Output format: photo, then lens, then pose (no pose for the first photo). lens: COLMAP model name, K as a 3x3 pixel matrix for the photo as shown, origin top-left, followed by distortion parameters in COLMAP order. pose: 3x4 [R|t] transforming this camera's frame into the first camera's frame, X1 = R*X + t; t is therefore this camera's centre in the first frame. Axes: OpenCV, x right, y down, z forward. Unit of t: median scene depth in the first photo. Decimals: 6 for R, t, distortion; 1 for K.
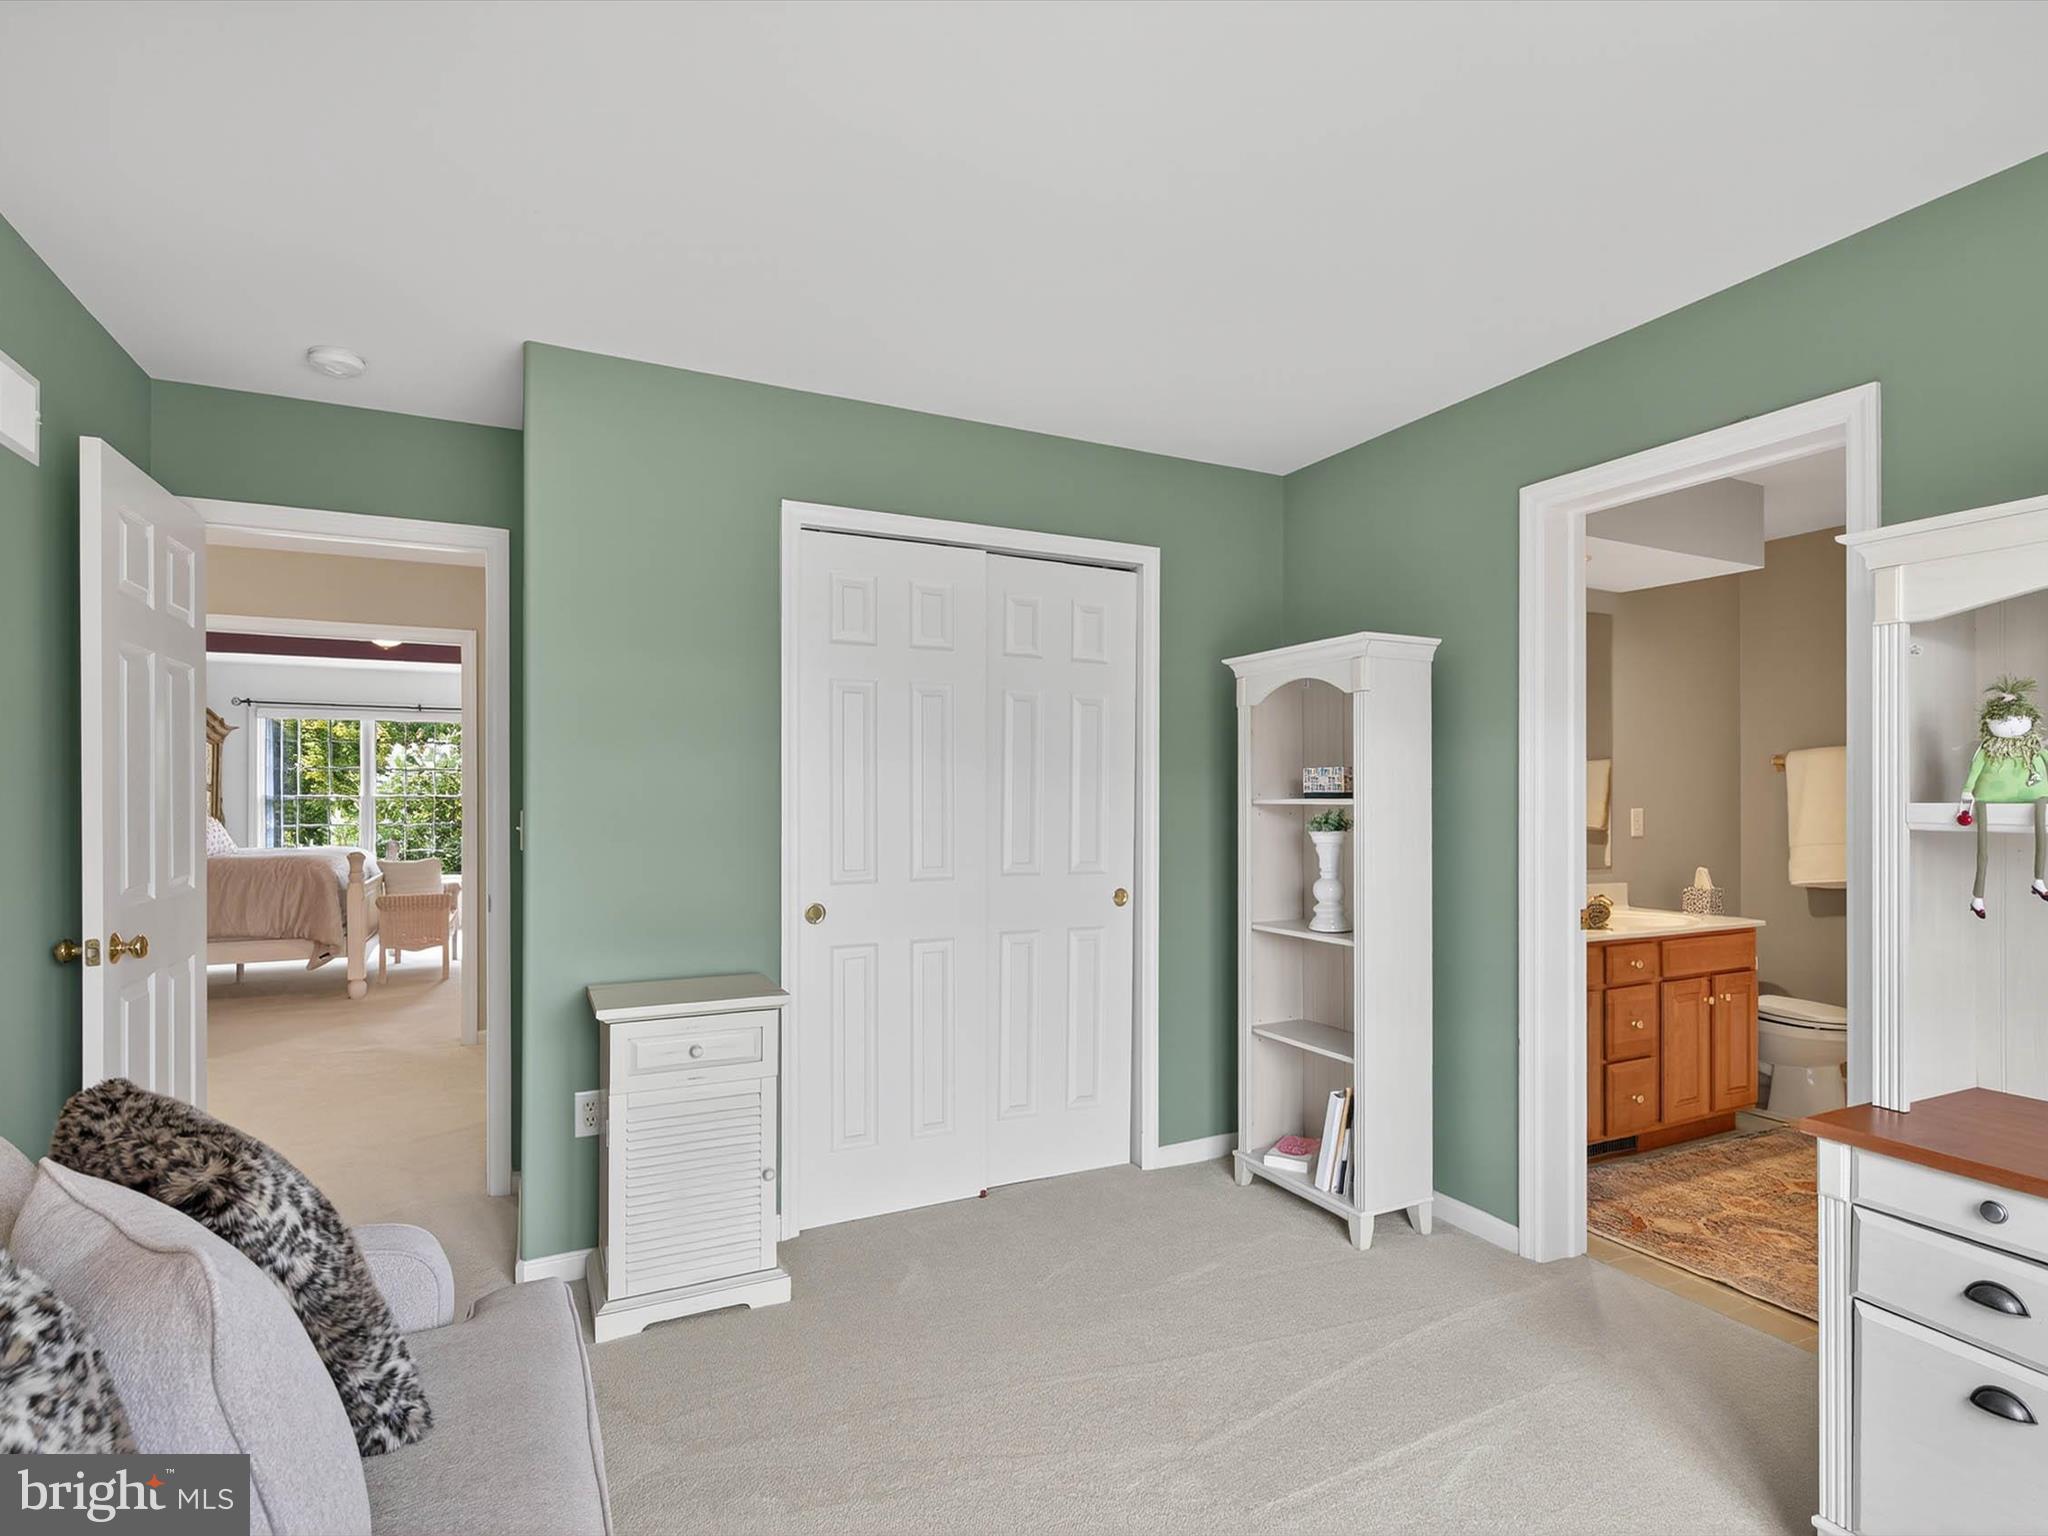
lens RADIAL K [[1033.4, 0, 1034.4], [0, 1033.4, 799.0], [0, 0, 1]] dist [-0.001356, -0.000404]
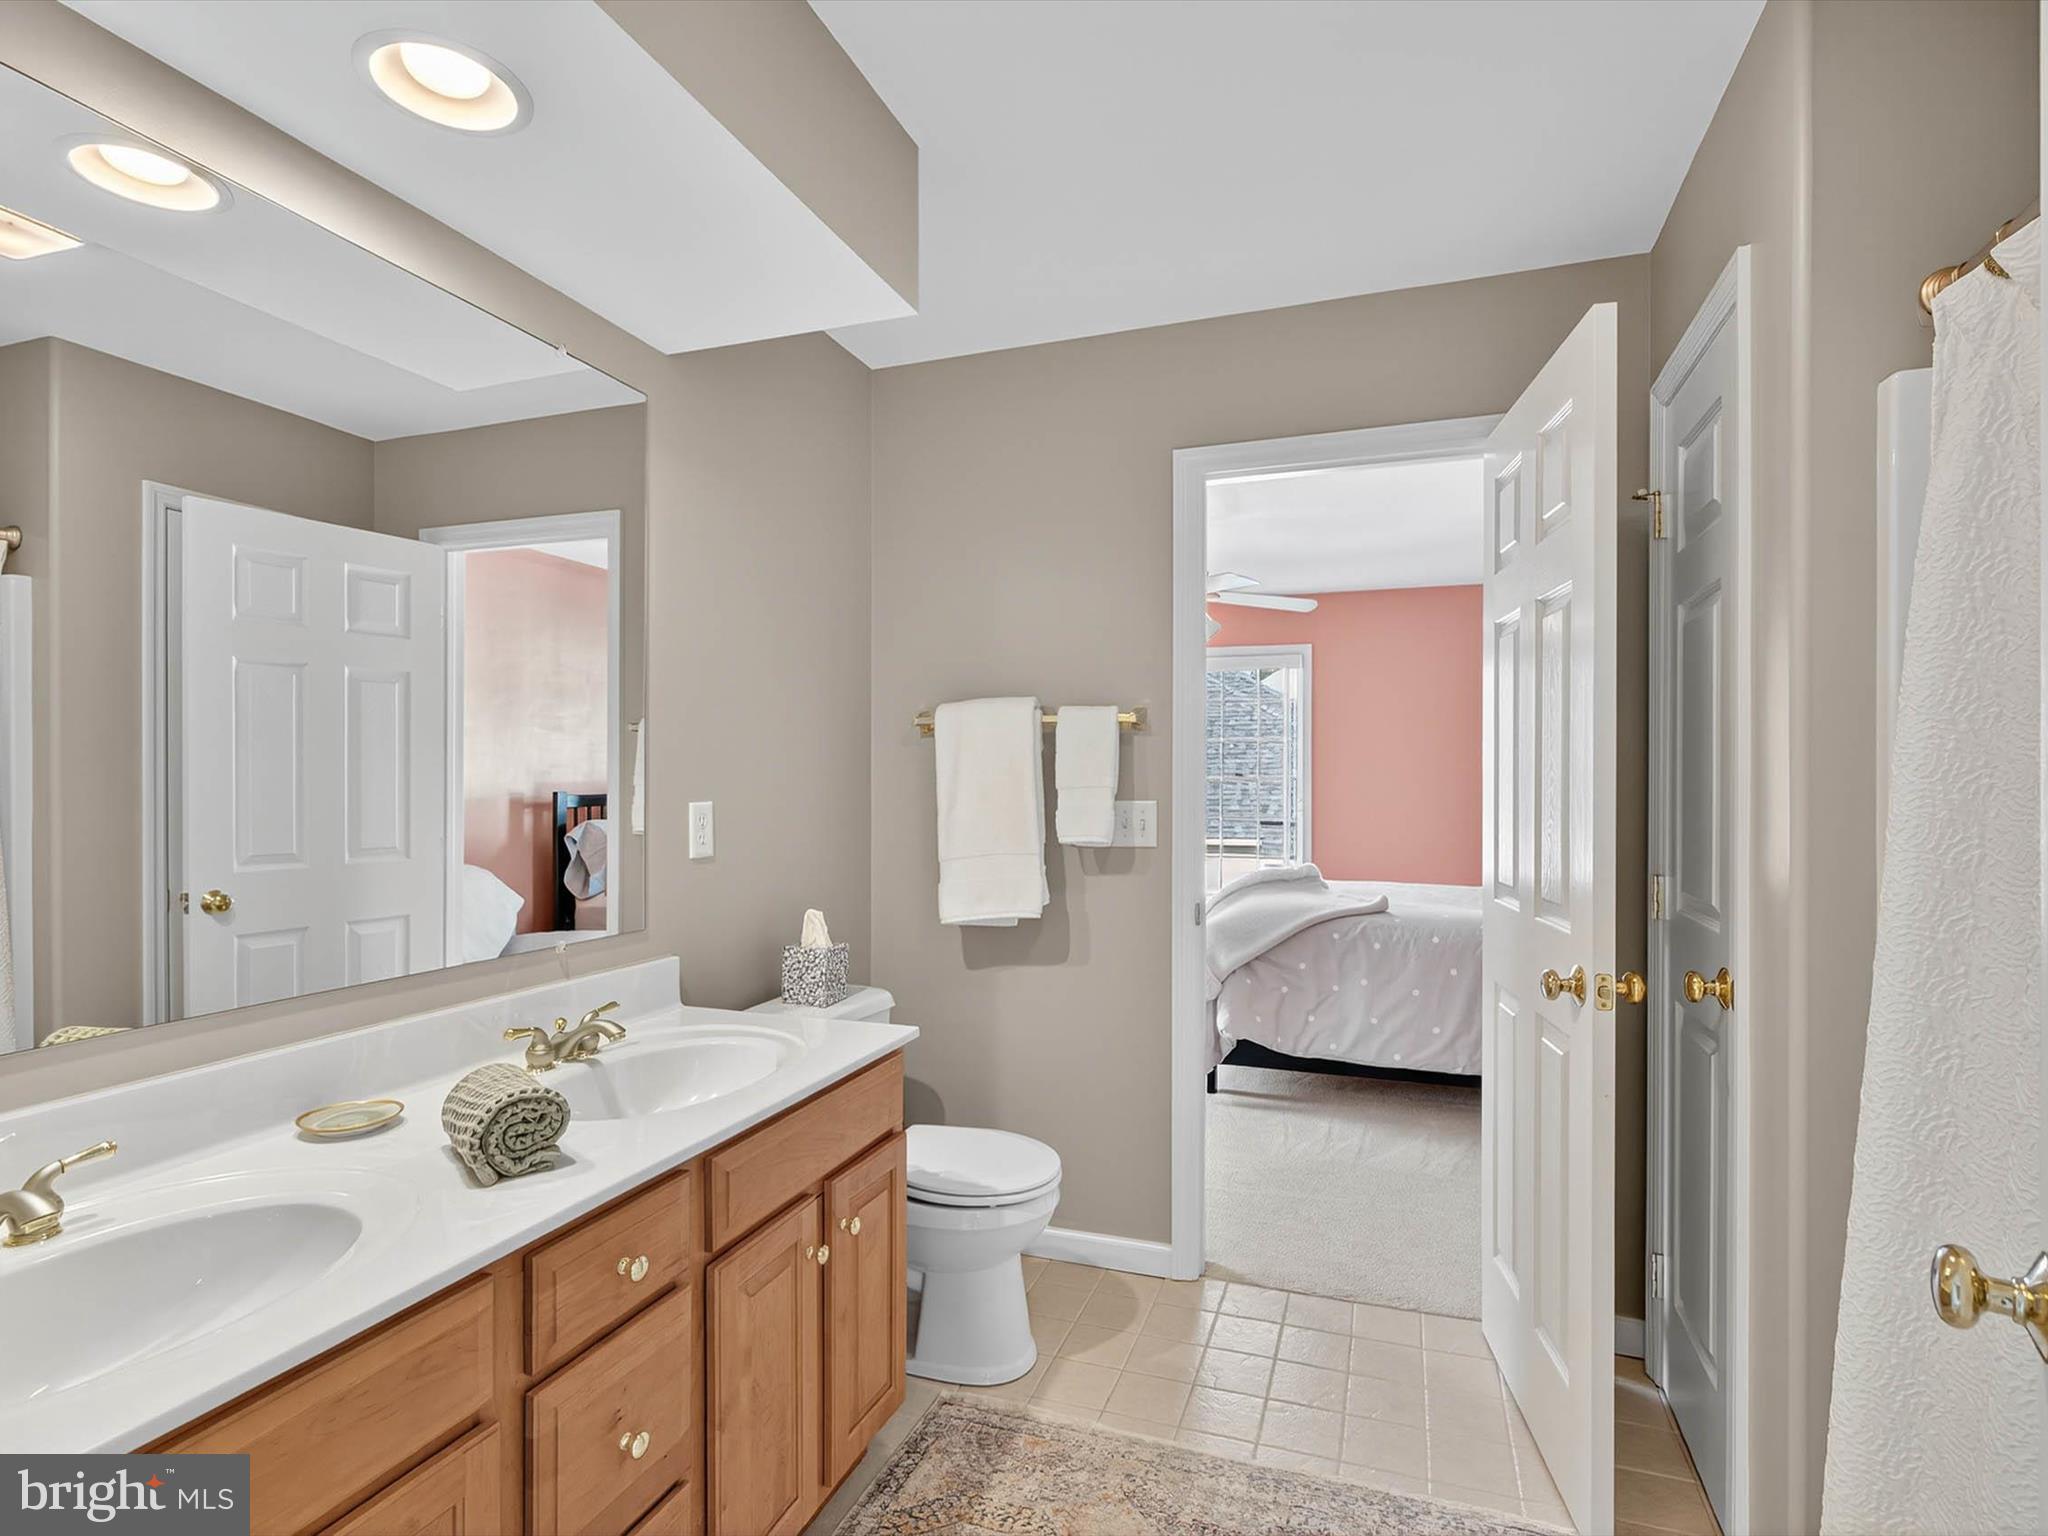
lens RADIAL K [[1033.4, 0, 1034.4], [0, 1033.4, 799.0], [0, 0, 1]] dist [-0.001356, -0.000404]
pose [[0.720686, -0.013443, 0.693131, 0.415938], [-0.002277, 0.999761, 0.021758, -0.004125], [-0.693258, -0.017259, 0.720483, 0.621246]]
